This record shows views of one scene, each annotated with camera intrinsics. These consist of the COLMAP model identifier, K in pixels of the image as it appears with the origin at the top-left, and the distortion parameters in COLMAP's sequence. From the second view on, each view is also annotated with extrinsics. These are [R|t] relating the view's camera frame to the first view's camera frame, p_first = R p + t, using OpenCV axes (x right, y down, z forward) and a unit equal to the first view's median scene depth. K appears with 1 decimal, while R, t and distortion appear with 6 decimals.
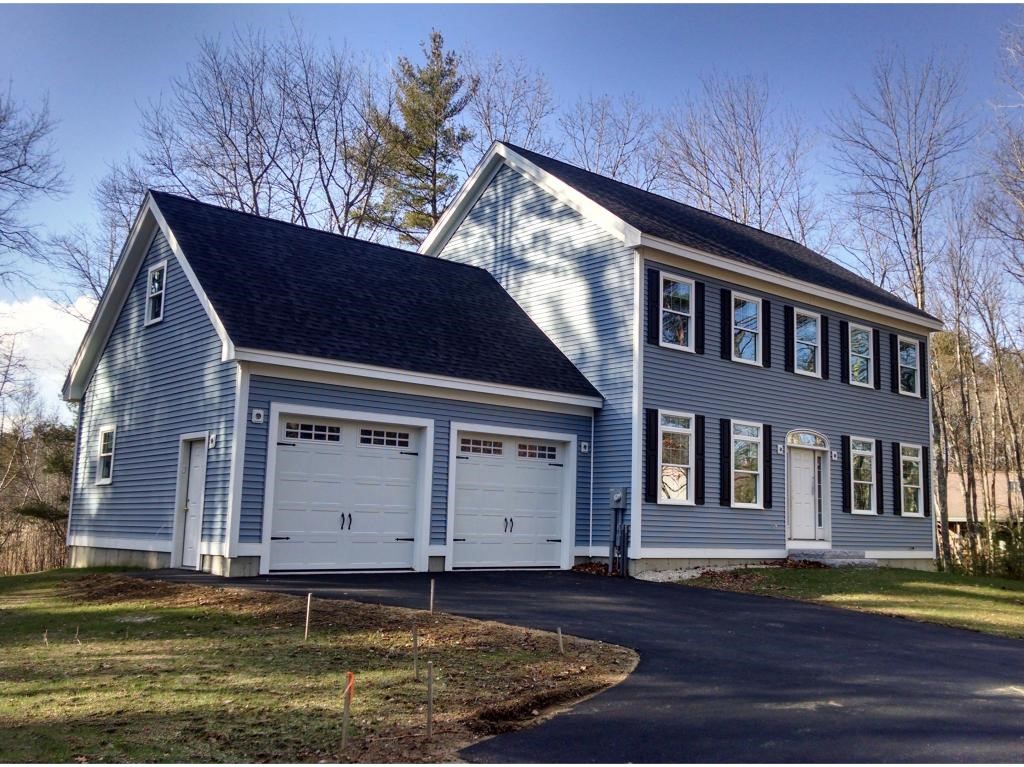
lens RADIAL K [[1003.9, 0, 512.0], [0, 1003.9, 383.5], [0, 0, 1]] dist [0.075310, -0.003283]
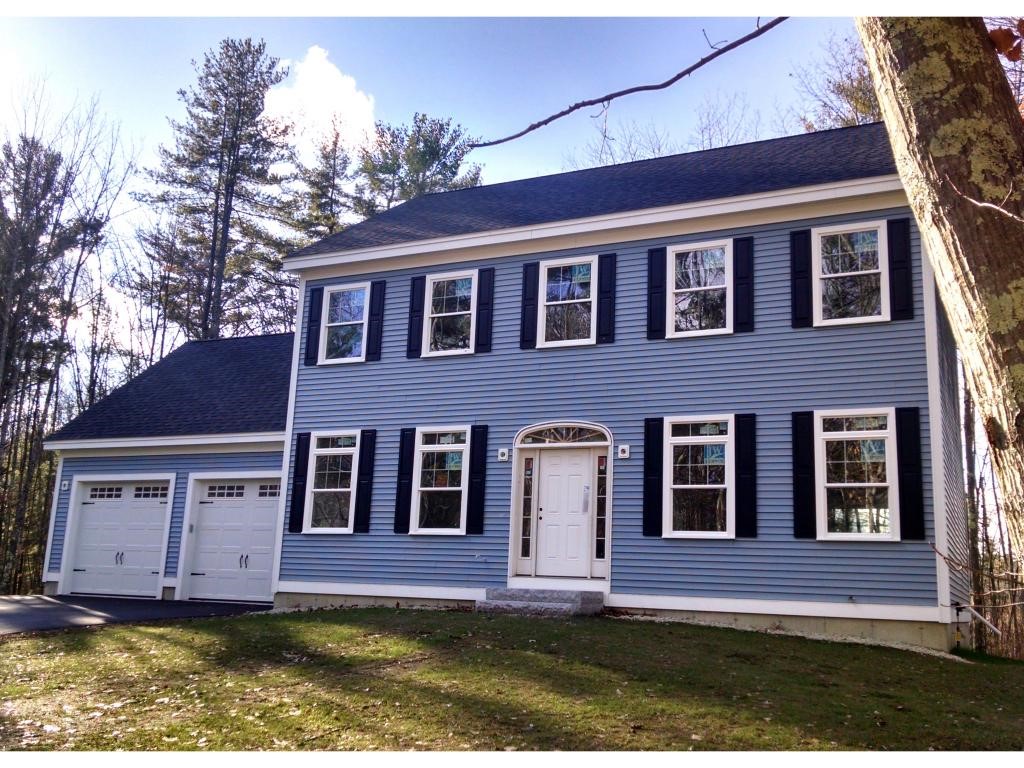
lens RADIAL K [[900.5, 0, 595.9], [0, 900.5, 385.9], [0, 0, 1]] dist [0.075323, -0.143014]
pose [[0.445078, -0.191557, -0.874764, 1.039364], [0.109568, 0.981162, -0.159109, 0.150347], [0.888763, -0.025031, 0.457682, 0.880578]]
